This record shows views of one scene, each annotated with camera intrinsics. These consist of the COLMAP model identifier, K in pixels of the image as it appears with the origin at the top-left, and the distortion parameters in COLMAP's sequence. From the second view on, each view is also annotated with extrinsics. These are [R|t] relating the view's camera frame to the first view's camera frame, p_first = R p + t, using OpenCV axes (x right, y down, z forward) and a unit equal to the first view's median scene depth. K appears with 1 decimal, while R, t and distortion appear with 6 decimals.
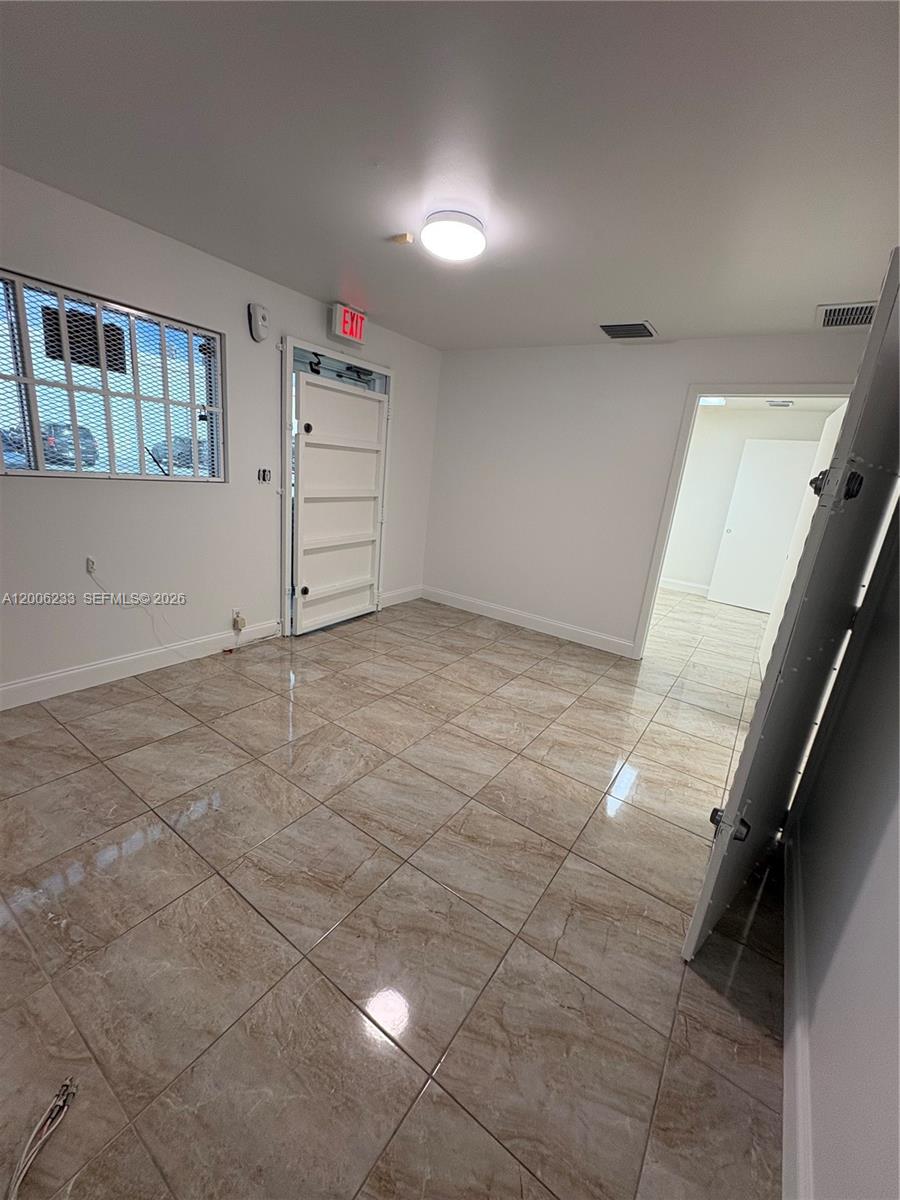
lens RADIAL K [[481.1, 0, 448.4], [0, 481.1, 602.0], [0, 0, 1]] dist [-0.001579, -0.000158]
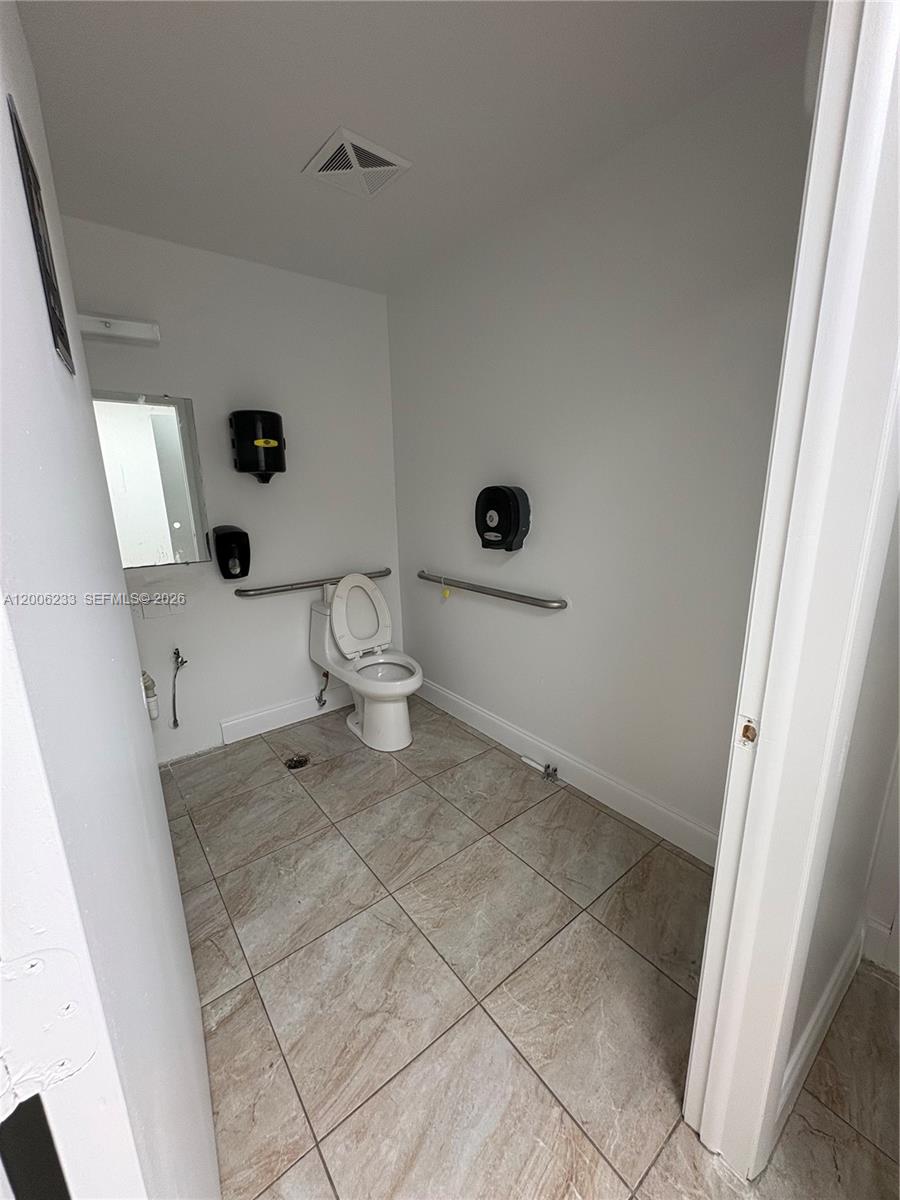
lens RADIAL K [[481.1, 0, 448.3], [0, 481.1, 595.6], [0, 0, 1]] dist [-0.001579, -0.000158]
pose [[0.289820, -0.322330, 0.901170, -0.952366], [0.308529, 0.922781, 0.230835, -0.247686], [-0.905988, 0.211137, 0.366889, 0.582855]]
